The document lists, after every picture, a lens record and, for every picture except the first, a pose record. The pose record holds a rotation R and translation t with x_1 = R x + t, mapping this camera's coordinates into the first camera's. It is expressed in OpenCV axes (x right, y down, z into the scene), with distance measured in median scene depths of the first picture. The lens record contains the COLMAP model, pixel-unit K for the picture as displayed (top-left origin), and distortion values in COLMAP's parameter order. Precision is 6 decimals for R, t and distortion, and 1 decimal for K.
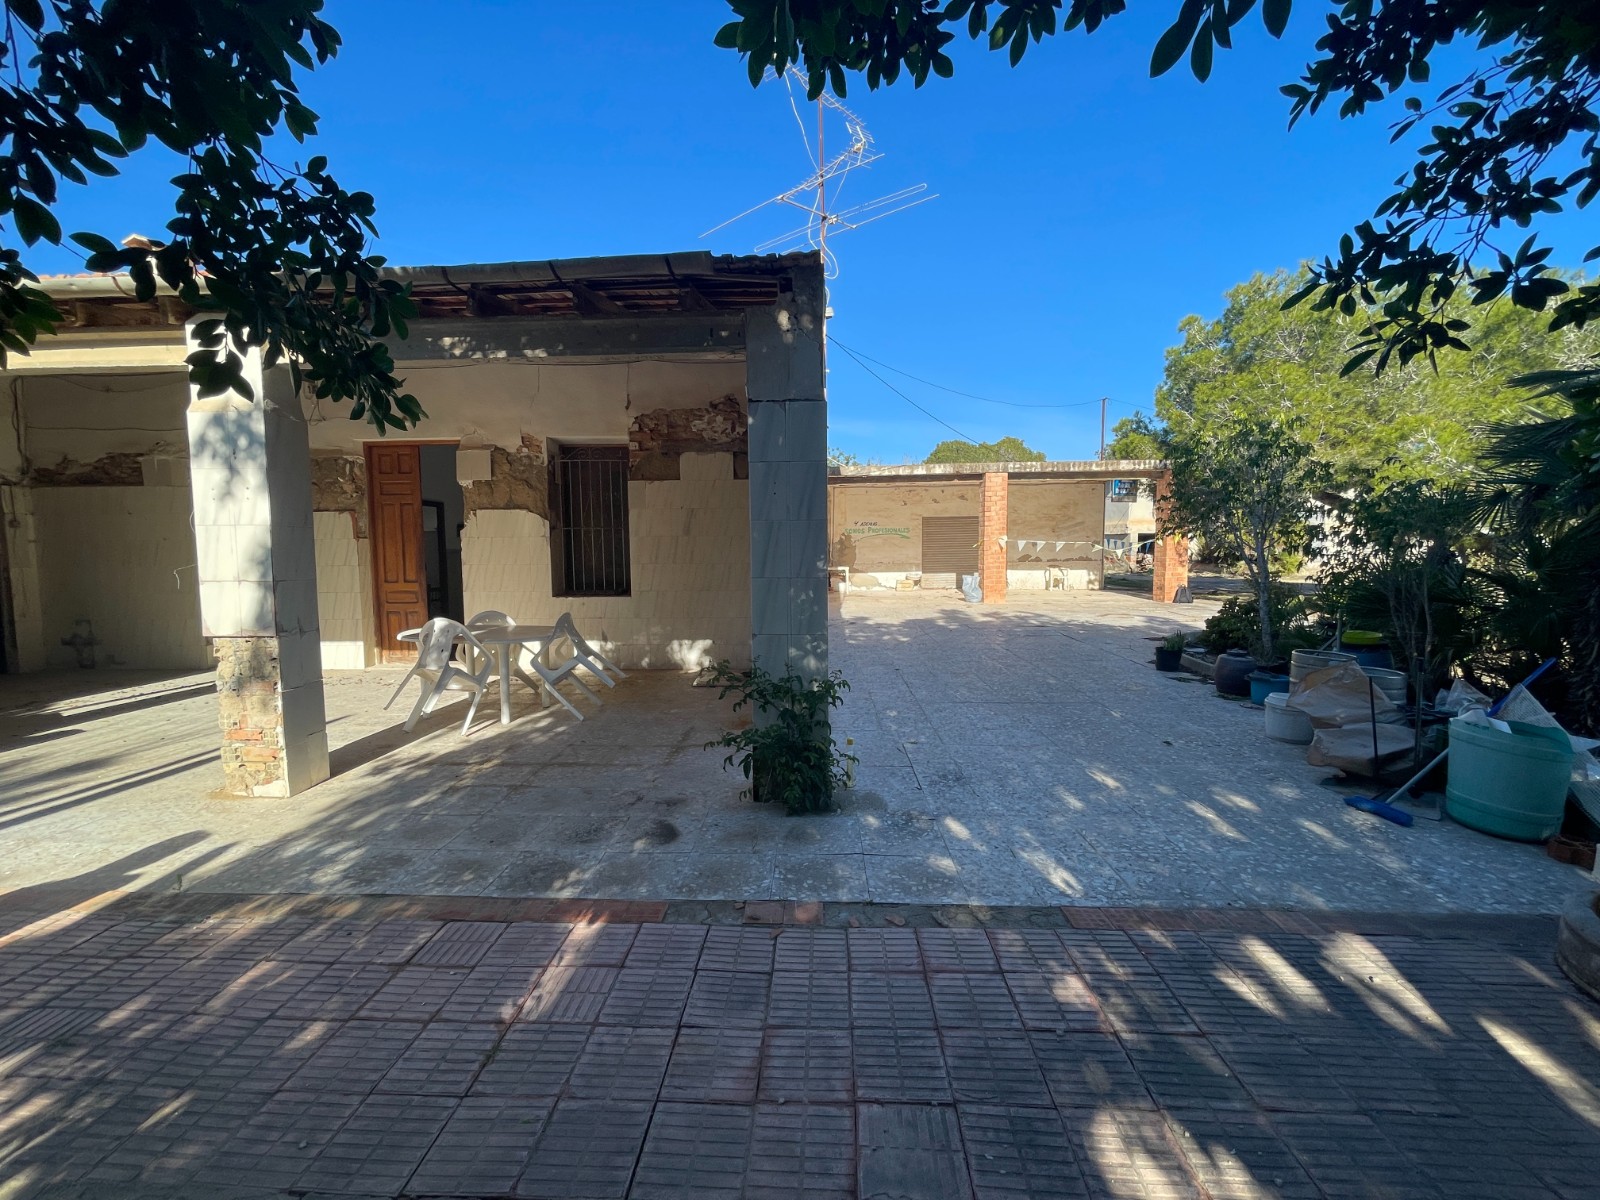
lens RADIAL K [[644.0, 0, 797.9], [0, 644.0, 611.2], [0, 0, 1]] dist [-0.003458, -0.000909]
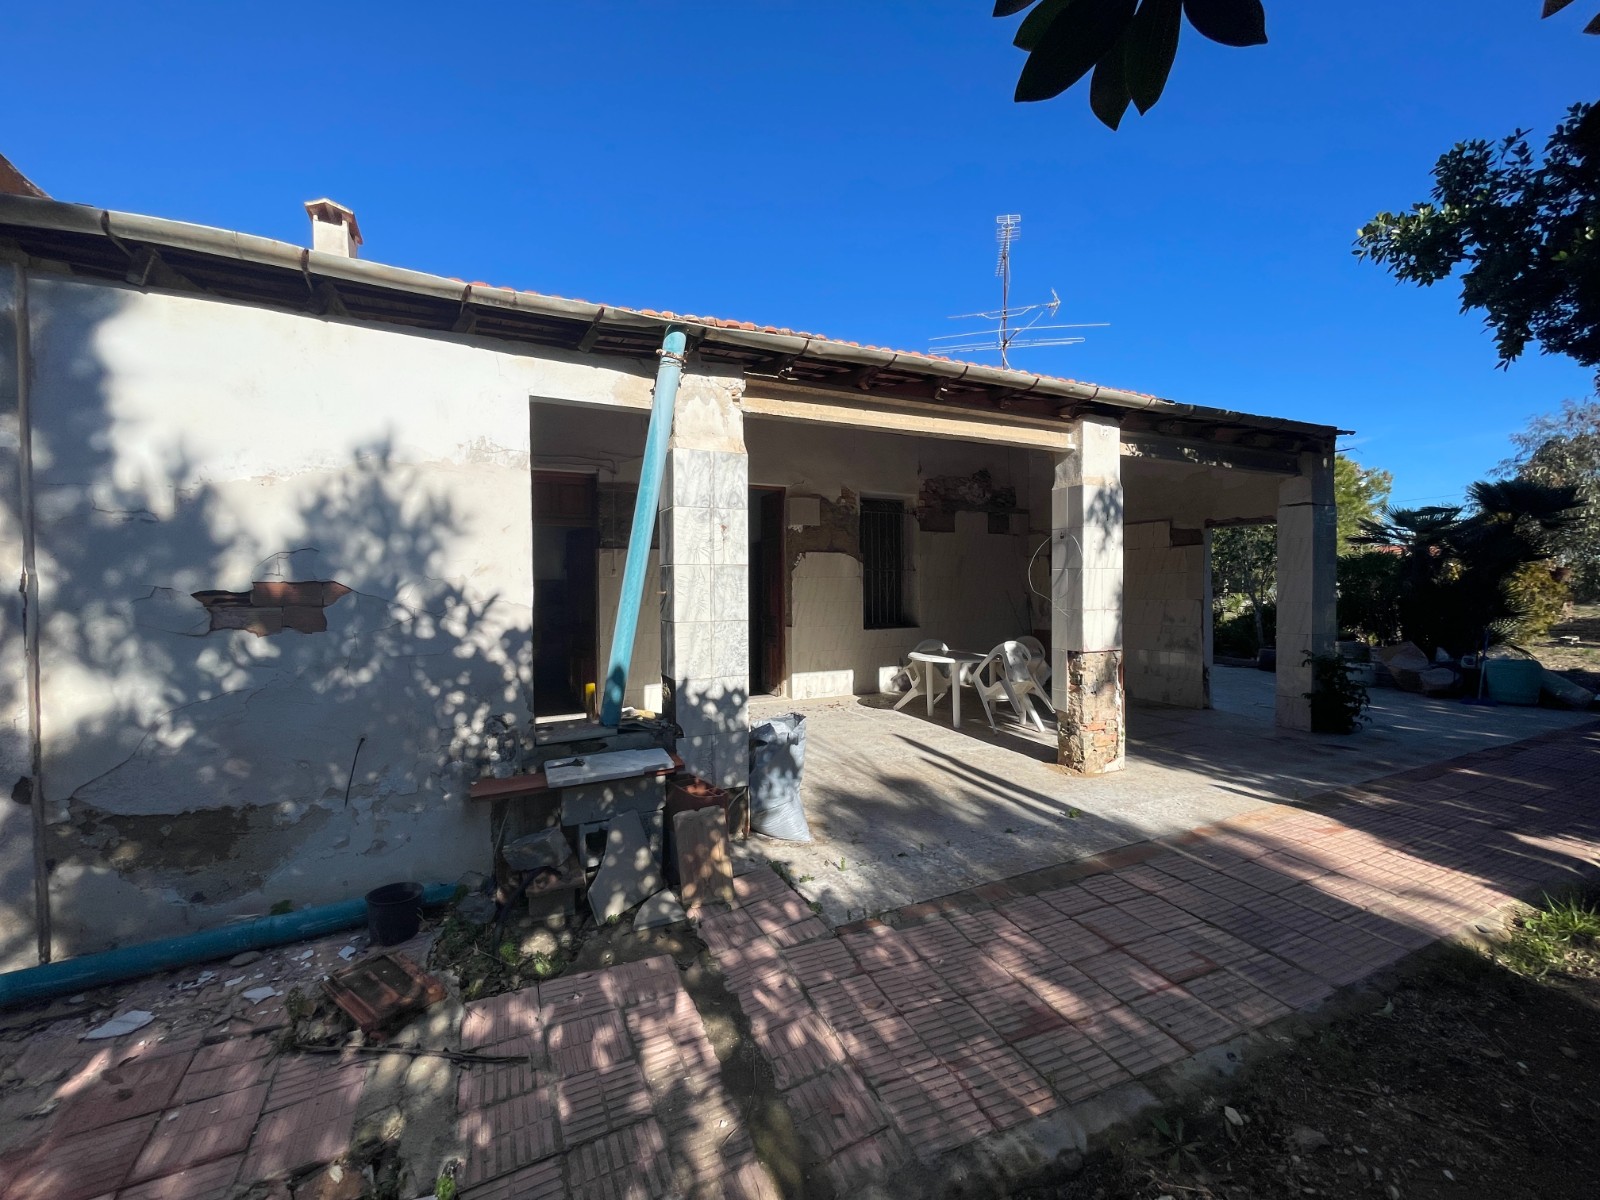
lens RADIAL K [[644.0, 0, 810.5], [0, 644.0, 590.2], [0, 0, 1]] dist [-0.003458, -0.000909]
pose [[0.894635, -0.000848, 0.446796, -2.005766], [0.042116, 0.995706, -0.082441, -0.003043], [-0.444807, 0.092572, 0.890829, 0.050126]]
